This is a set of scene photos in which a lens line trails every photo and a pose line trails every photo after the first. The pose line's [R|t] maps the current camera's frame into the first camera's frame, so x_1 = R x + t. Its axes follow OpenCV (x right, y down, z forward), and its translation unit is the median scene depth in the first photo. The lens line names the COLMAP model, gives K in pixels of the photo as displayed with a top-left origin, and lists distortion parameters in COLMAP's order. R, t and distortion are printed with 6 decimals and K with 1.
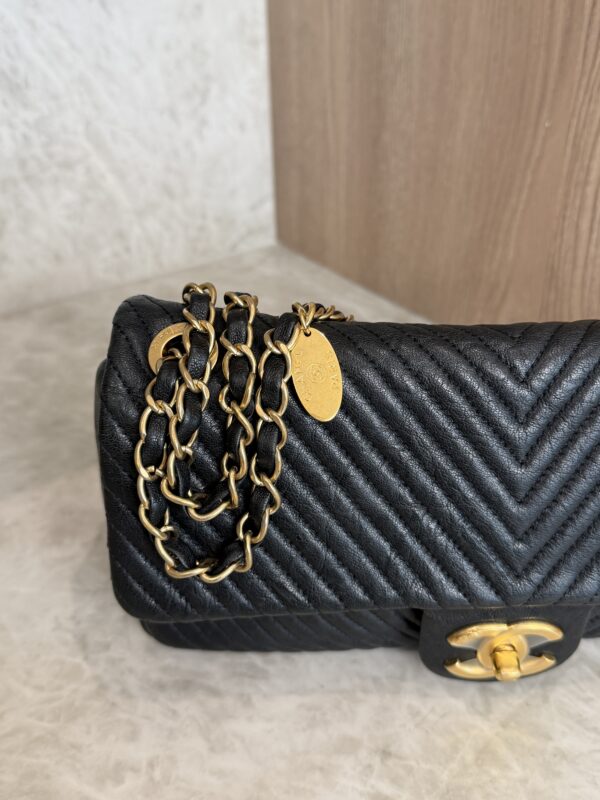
lens RADIAL K [[806.0, 0, 298.6], [0, 806.0, 391.0], [0, 0, 1]] dist [0.110920, -0.327381]
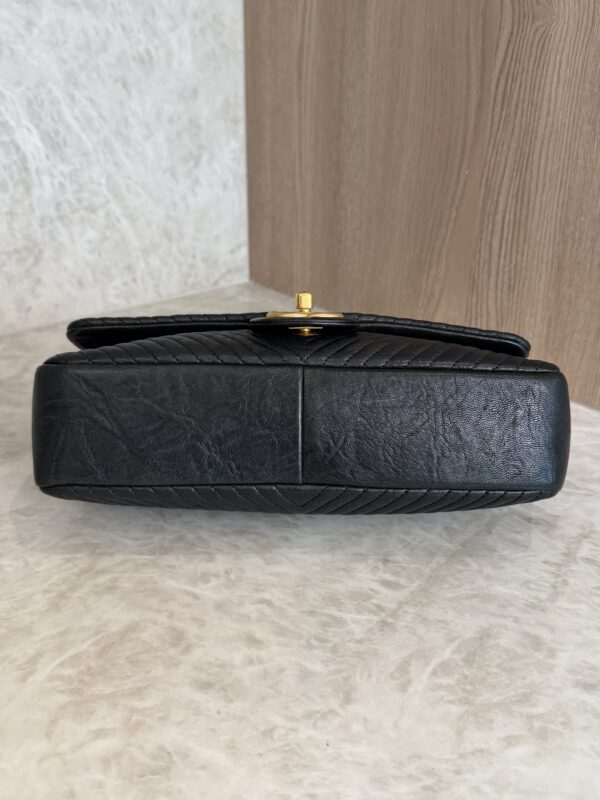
lens RADIAL K [[789.3, 0, 299.5], [0, 789.3, 390.6], [0, 0, 1]] dist [0.168047, -0.437204]
pose [[0.994654, -0.011144, 0.102657, -0.118532], [0.022875, 0.993238, -0.113816, 0.184106], [-0.100694, 0.115556, 0.988184, -0.273042]]
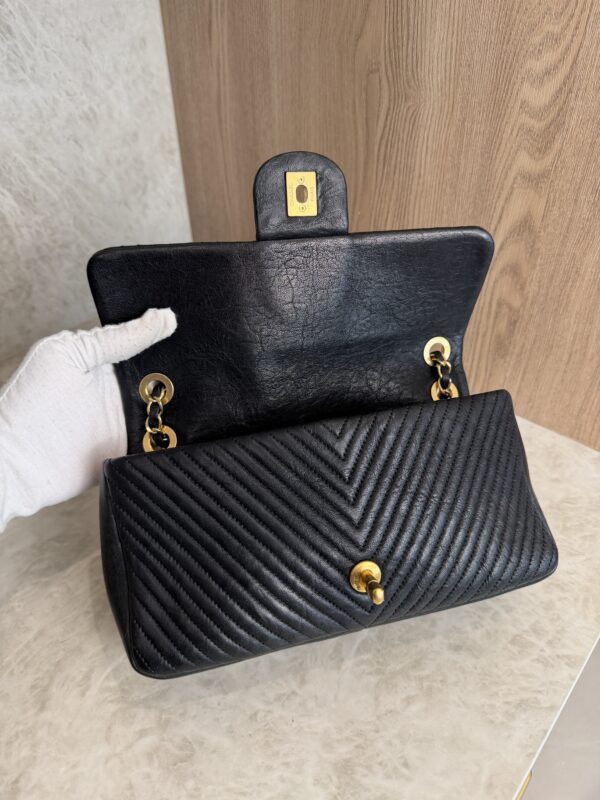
lens RADIAL K [[585.9, 0, 299.7], [0, 585.9, 402.5], [0, 0, 1]] dist [-0.028165, 0.004820]
pose [[0.975843, -0.133482, 0.172957, -0.096181], [0.111671, 0.985171, 0.130257, -0.092960], [-0.187779, -0.107797, 0.976278, -0.266953]]
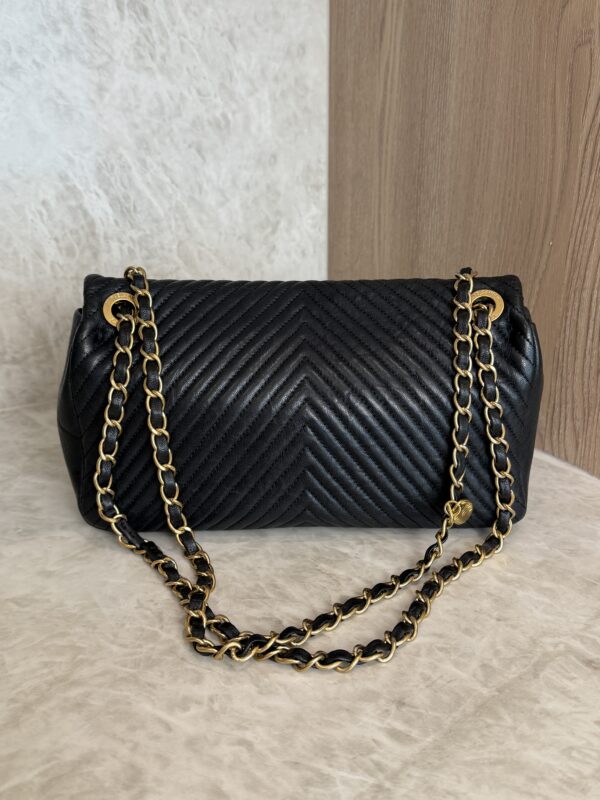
lens RADIAL K [[786.2, 0, 300.0], [0, 786.2, 400.0], [0, 0, 1]] dist [0.159660, -0.419769]
pose [[0.997425, 0.039432, -0.059899, 0.005636], [-0.049154, 0.984104, -0.170658, 0.127519], [0.052218, 0.173162, 0.983508, -0.169133]]
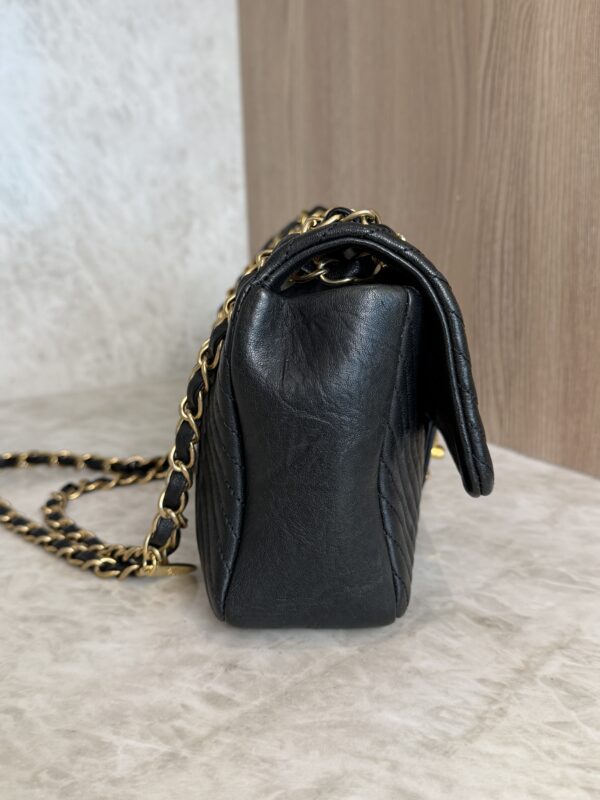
lens RADIAL K [[804.9, 0, 300.0], [0, 804.9, 400.0], [0, 0, 1]] dist [0.091142, -0.285830]
pose [[0.998138, 0.007161, -0.060575, 0.149337], [-0.024714, 0.955397, -0.294288, 0.261020], [0.055766, 0.295237, 0.953795, 0.000717]]
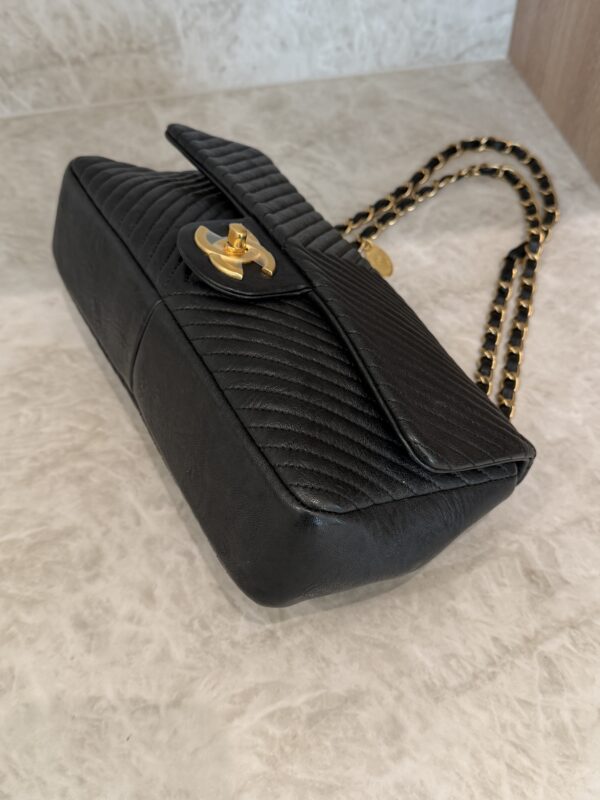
lens RADIAL K [[800.3, 0, 296.6], [0, 800.3, 388.4], [0, 0, 1]] dist [0.123237, -0.322644]
pose [[0.908037, 0.320665, -0.269524, 0.201165], [-0.214010, 0.908244, 0.359572, -0.180948], [0.360095, -0.268824, 0.893345, -0.100582]]
